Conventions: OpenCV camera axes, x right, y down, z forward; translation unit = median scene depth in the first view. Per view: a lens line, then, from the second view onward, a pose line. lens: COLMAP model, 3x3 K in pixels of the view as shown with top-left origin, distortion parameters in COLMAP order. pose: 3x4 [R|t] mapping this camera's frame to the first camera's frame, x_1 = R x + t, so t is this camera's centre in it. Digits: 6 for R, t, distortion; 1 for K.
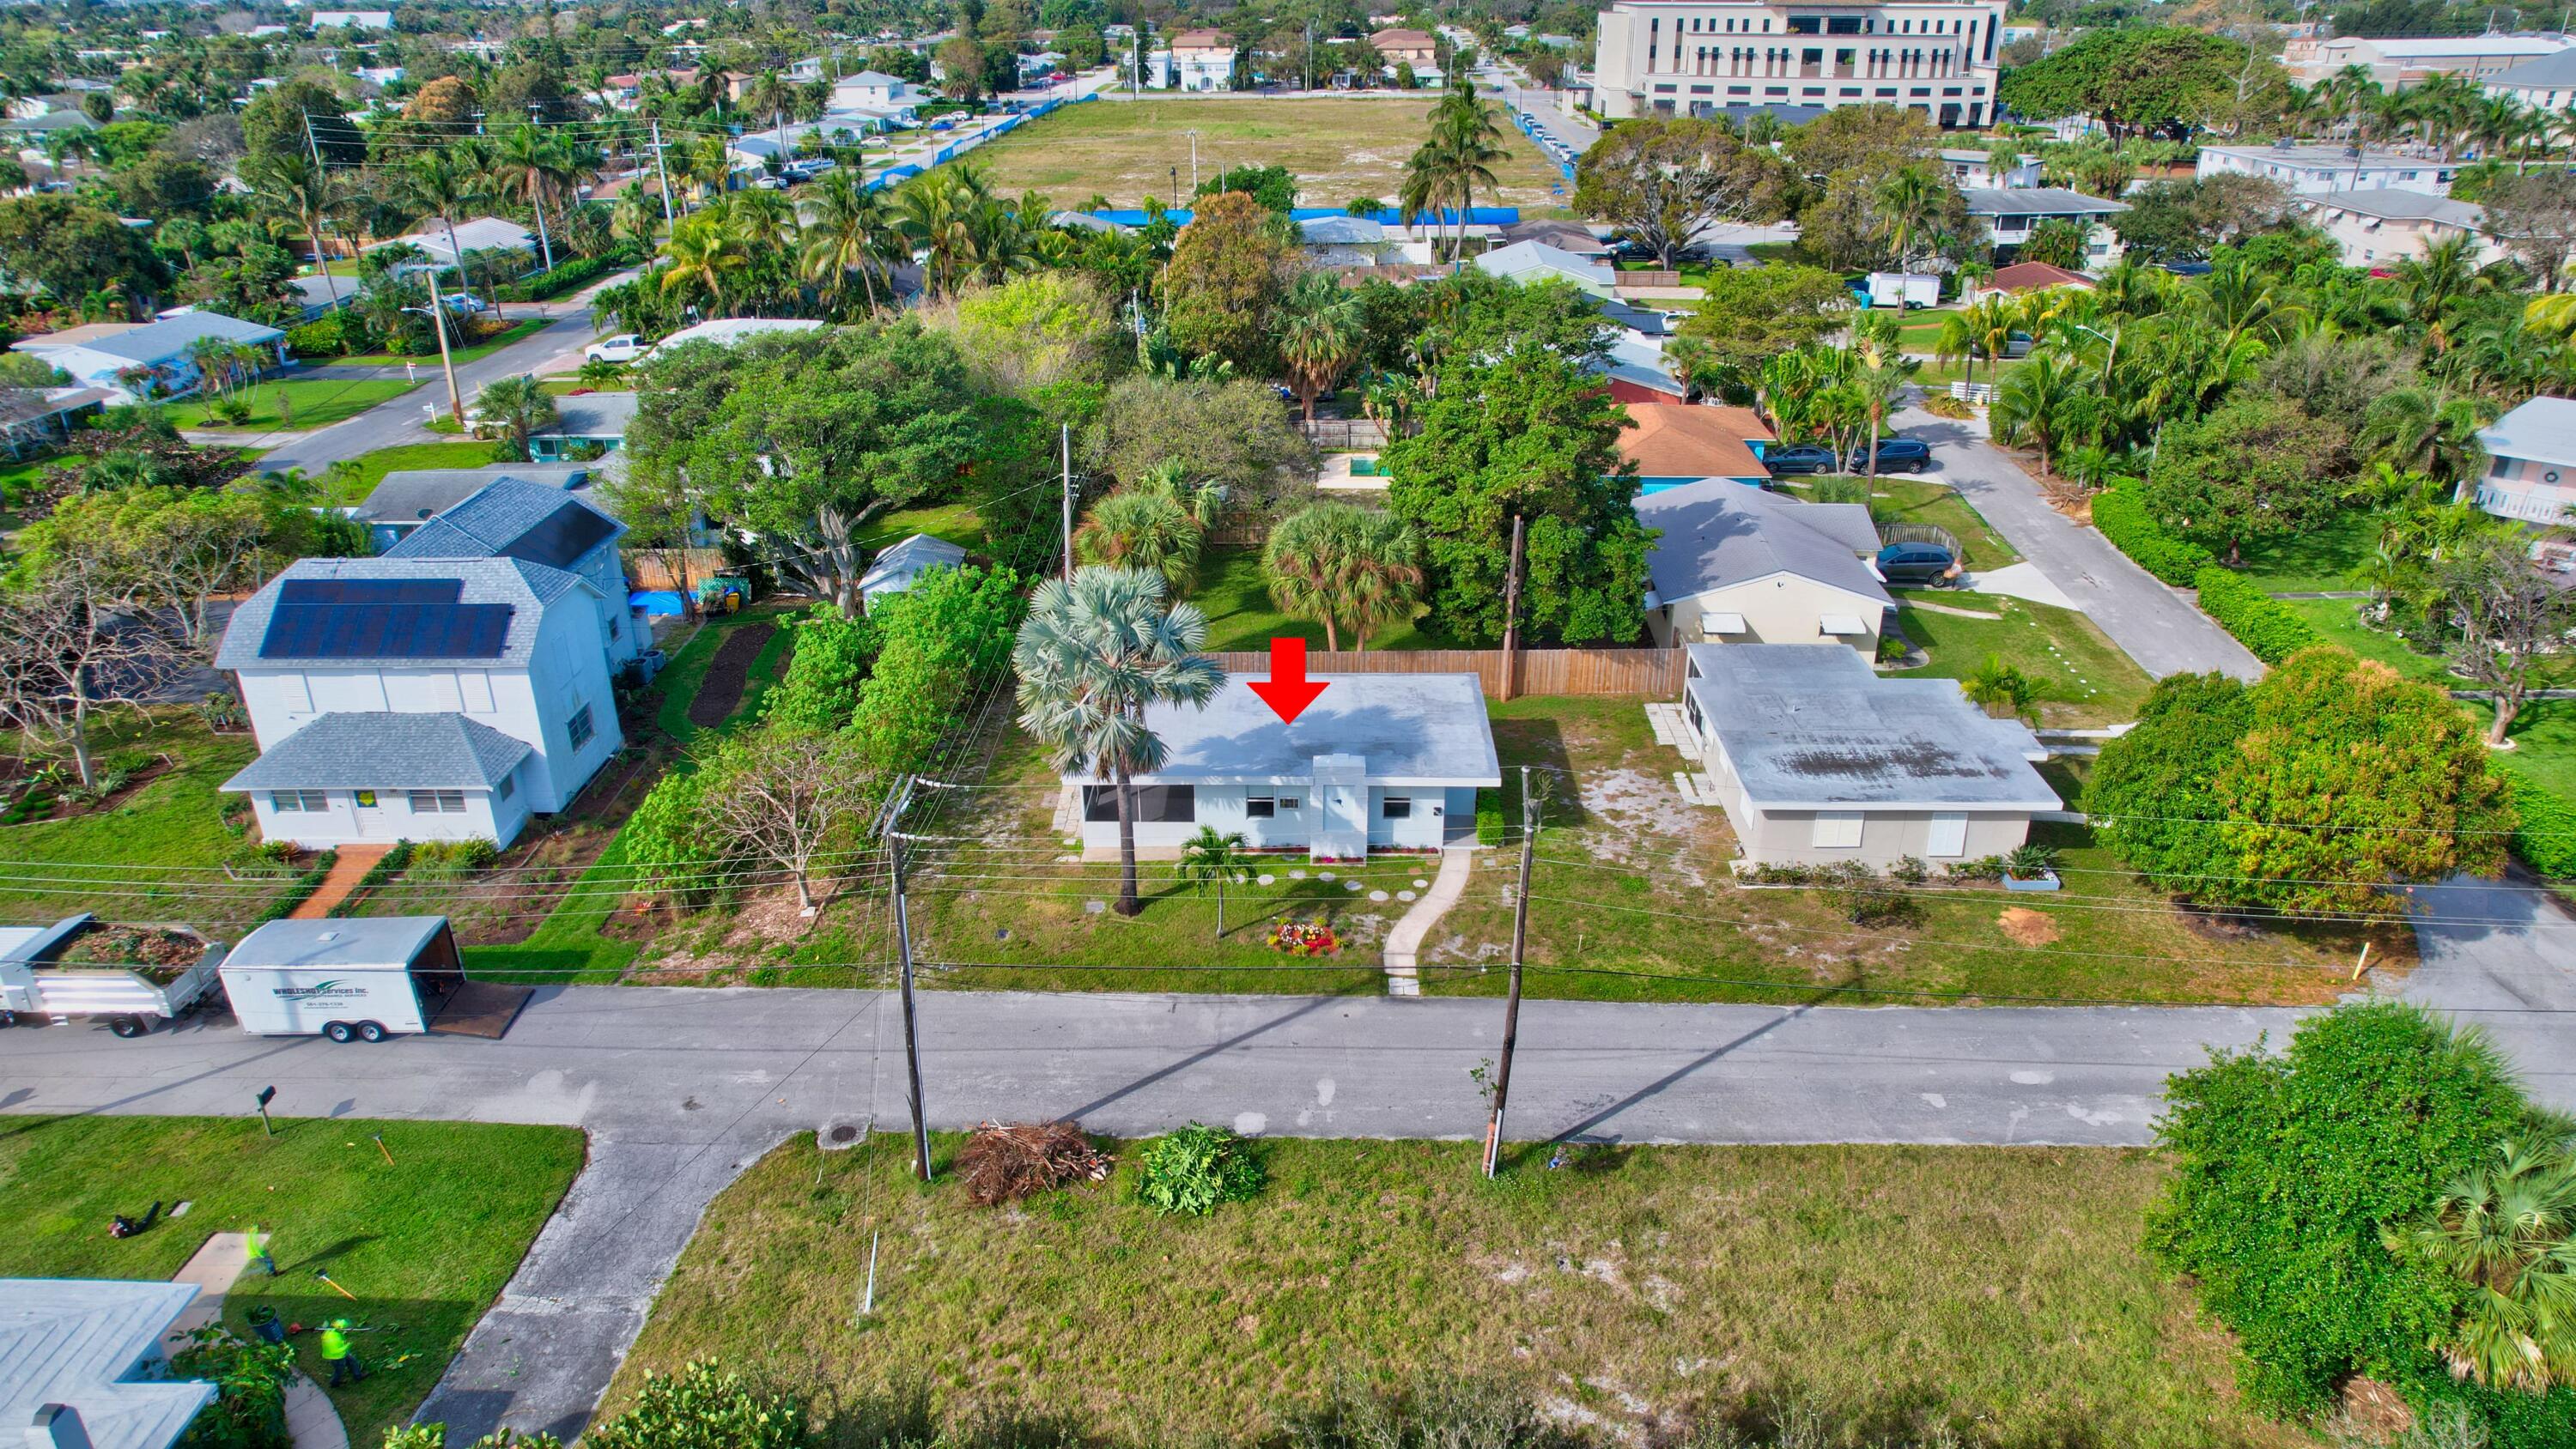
lens RADIAL K [[1650.5, 0, 1288.0], [0, 1650.5, 724.5], [0, 0, 1]] dist [-0.082507, 0.064760]
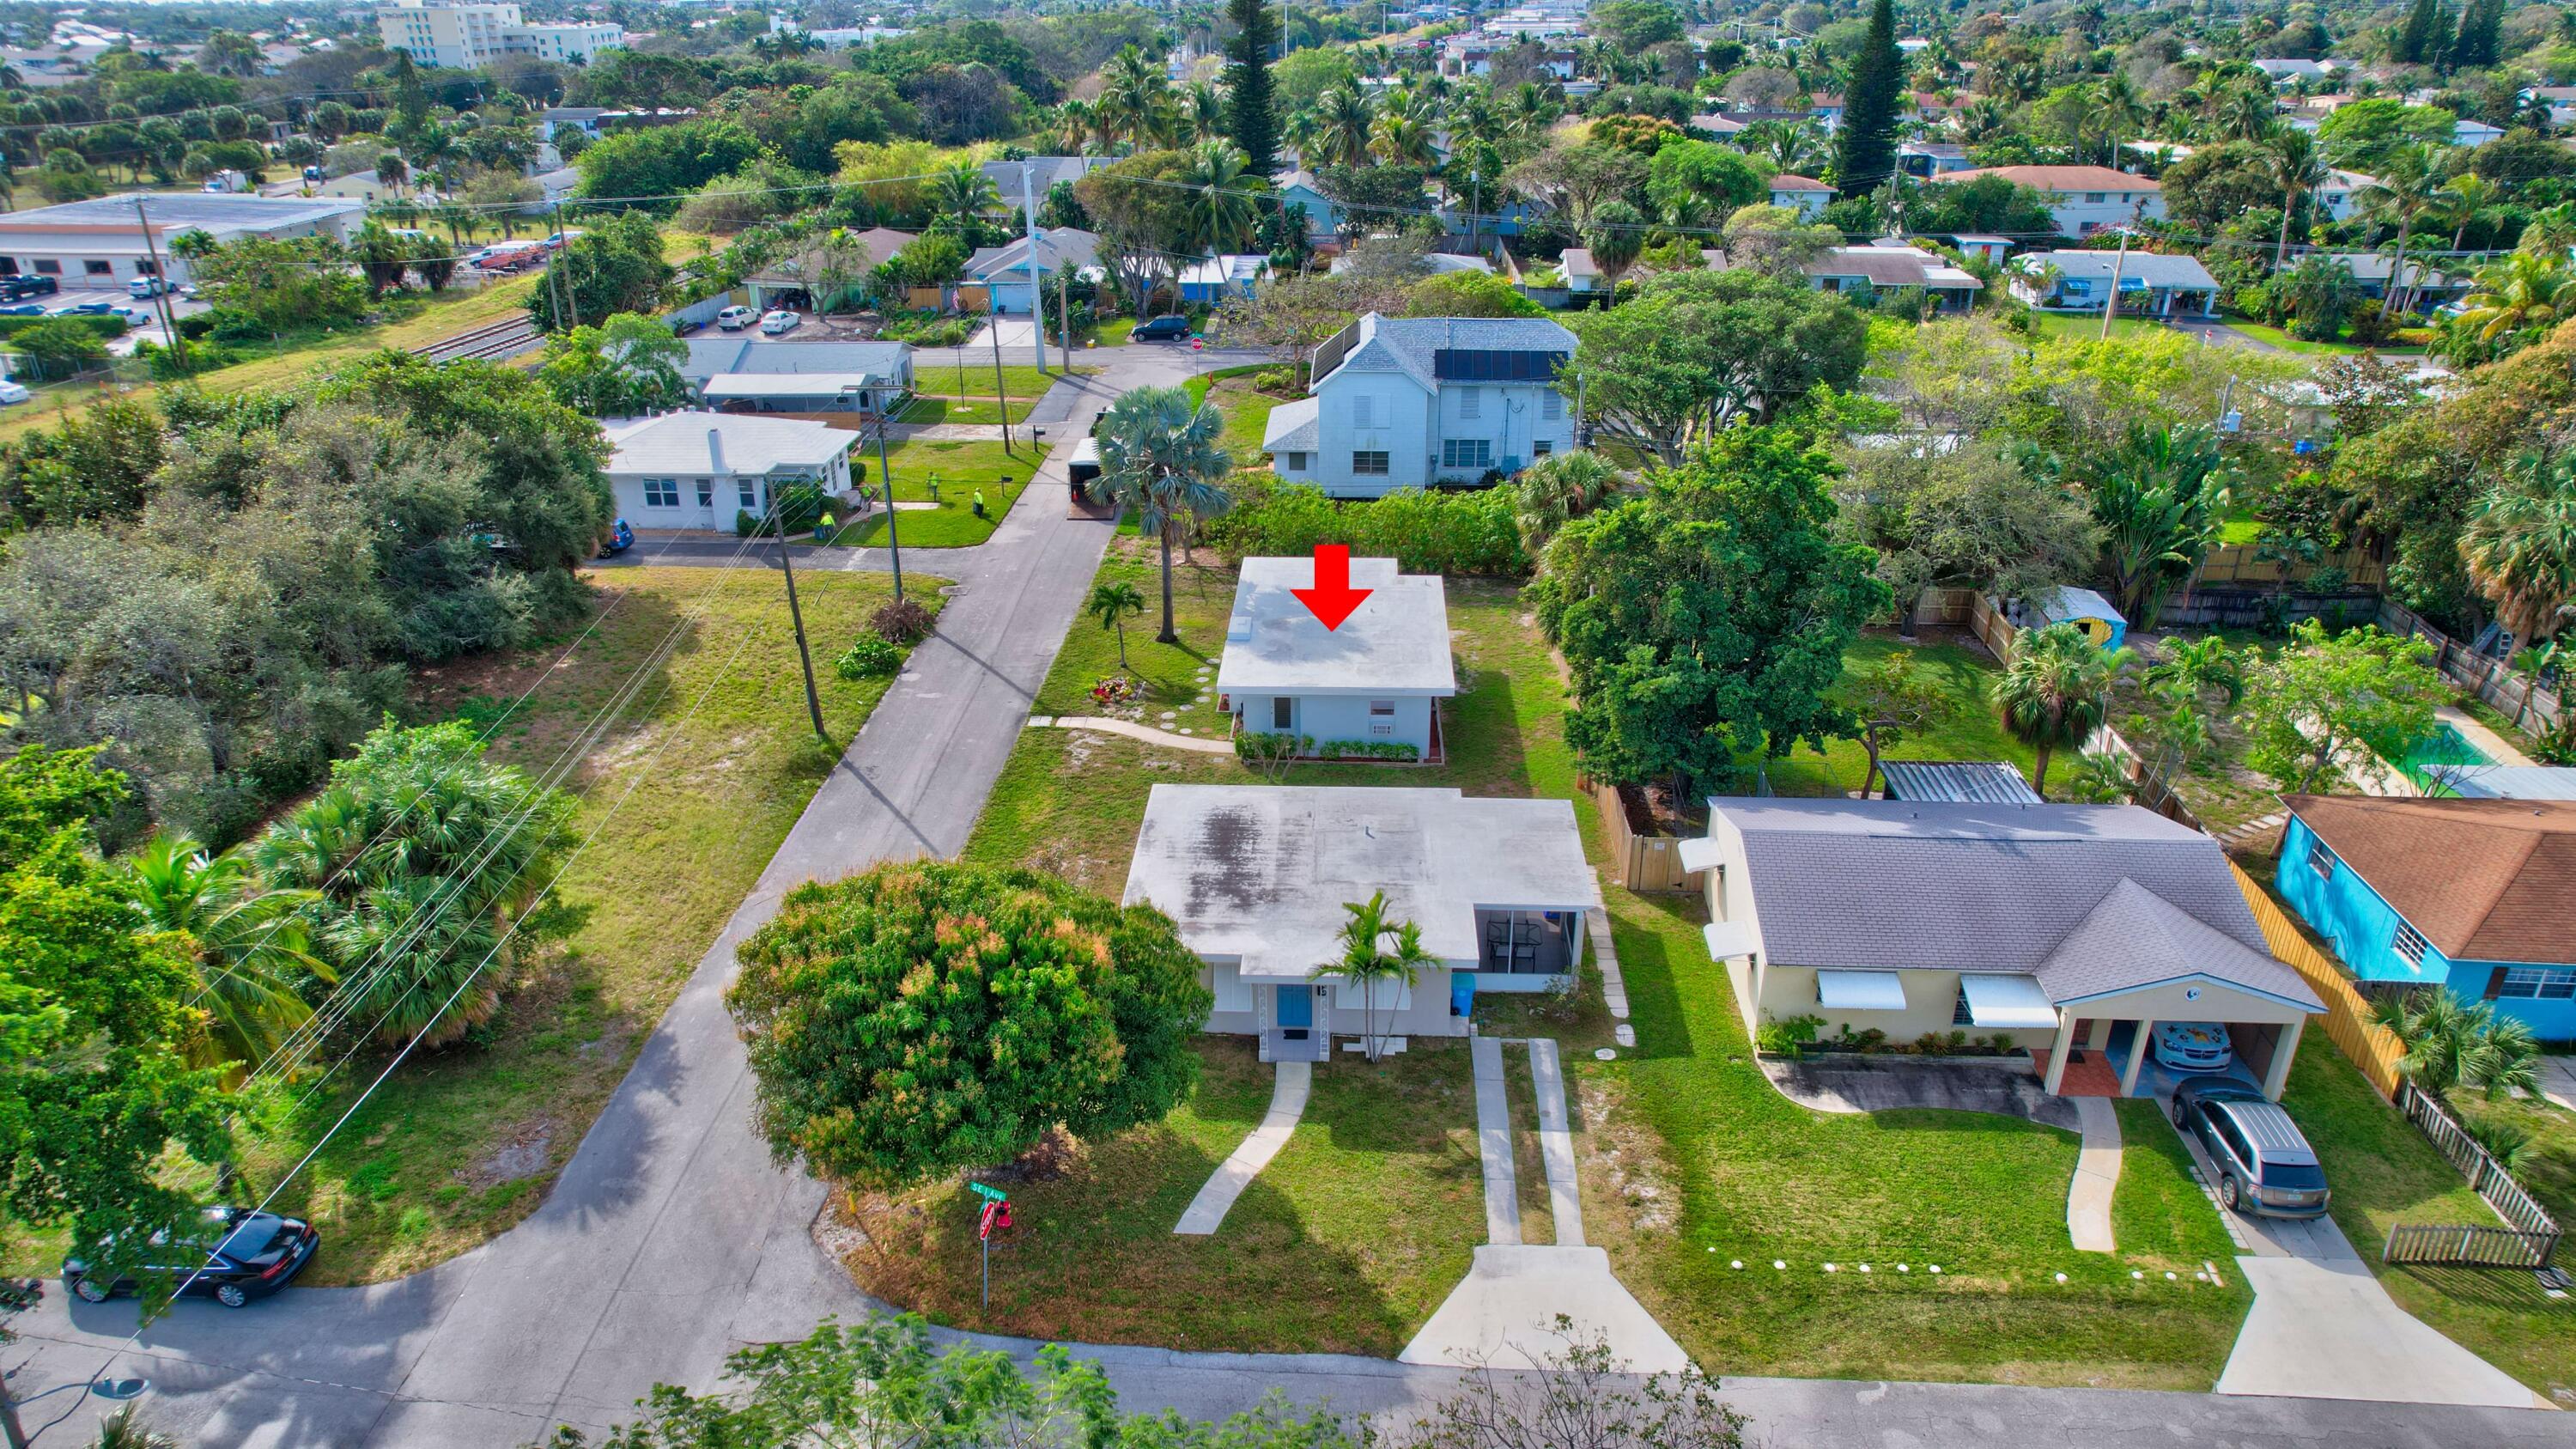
lens RADIAL K [[1650.9, 0, 1288.0], [0, 1650.9, 724.5], [0, 0, 1]] dist [-0.082507, 0.064760]
pose [[-0.022817, 0.425364, -0.904735, 0.899184], [-0.417281, 0.818320, 0.395259, -0.317574], [0.908491, 0.386547, 0.158825, 0.684384]]
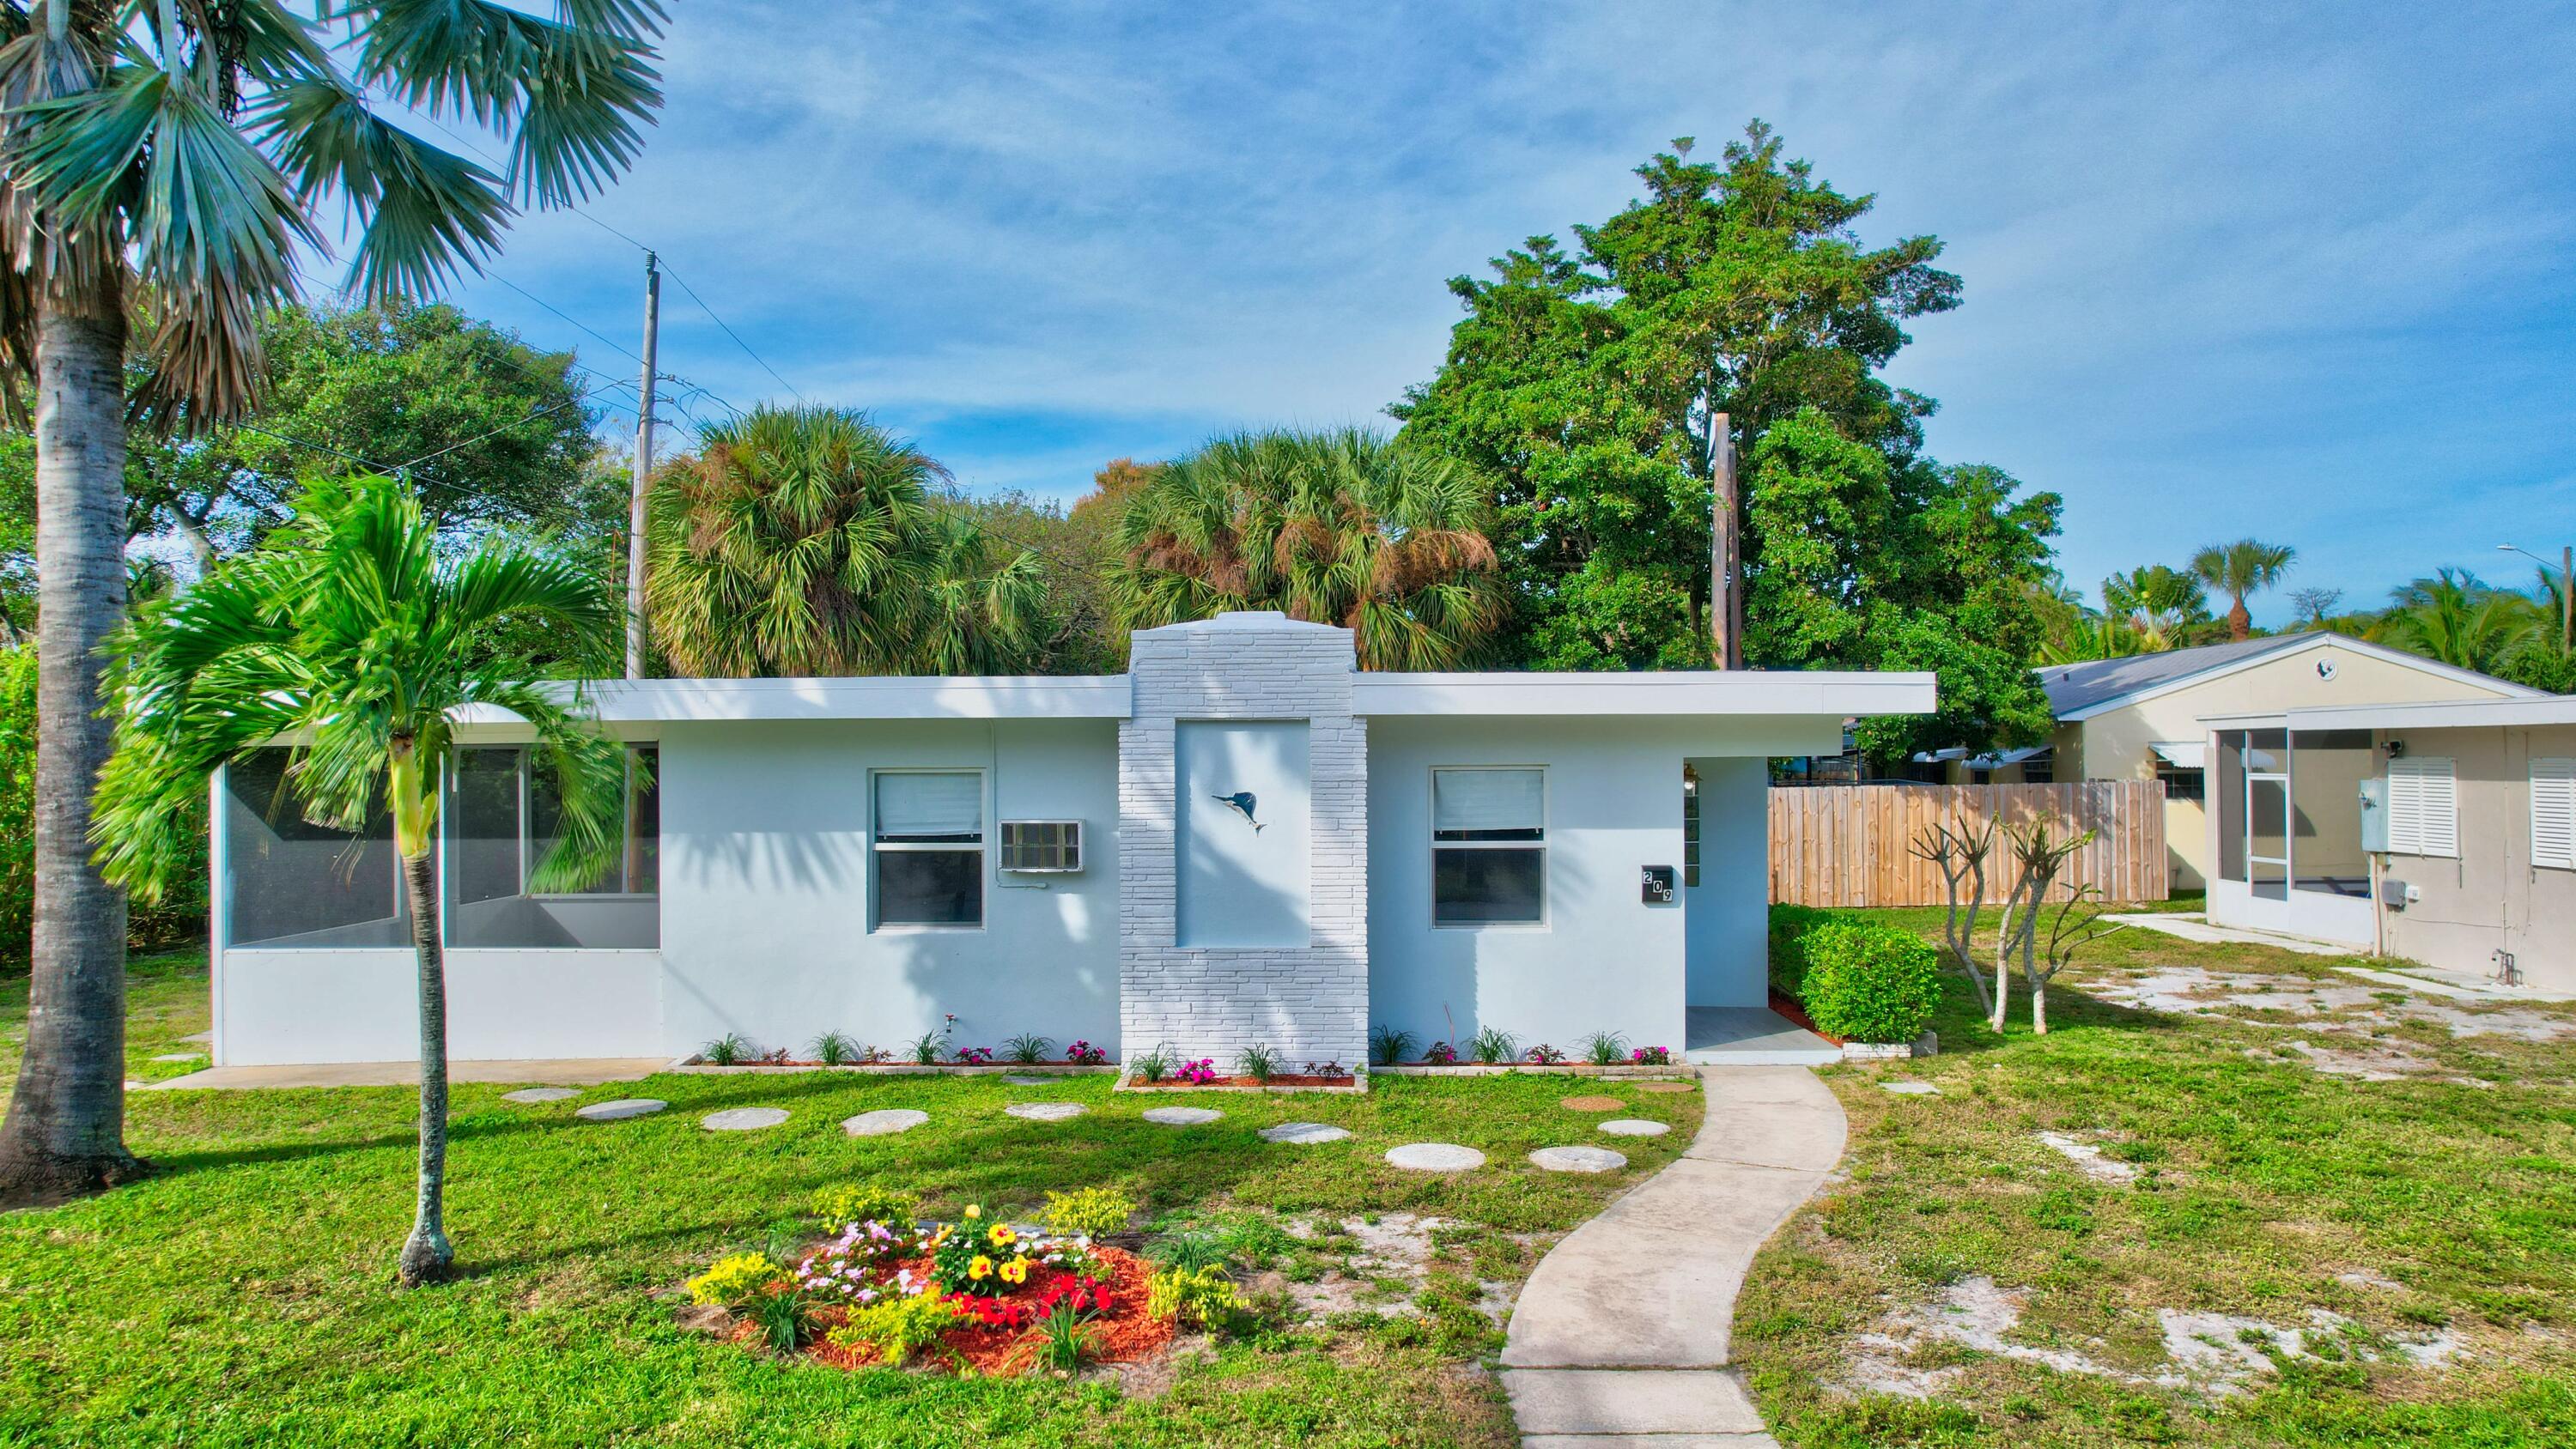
lens RADIAL K [[1650.5, 0, 1288.0], [0, 1650.5, 724.5], [0, 0, 1]] dist [-0.082507, 0.064760]
pose [[0.999996, 0.000833, 0.002704, 0.029090], [0.000422, 0.901038, -0.433739, 0.109064], [-0.002798, 0.433739, 0.901034, 0.622606]]
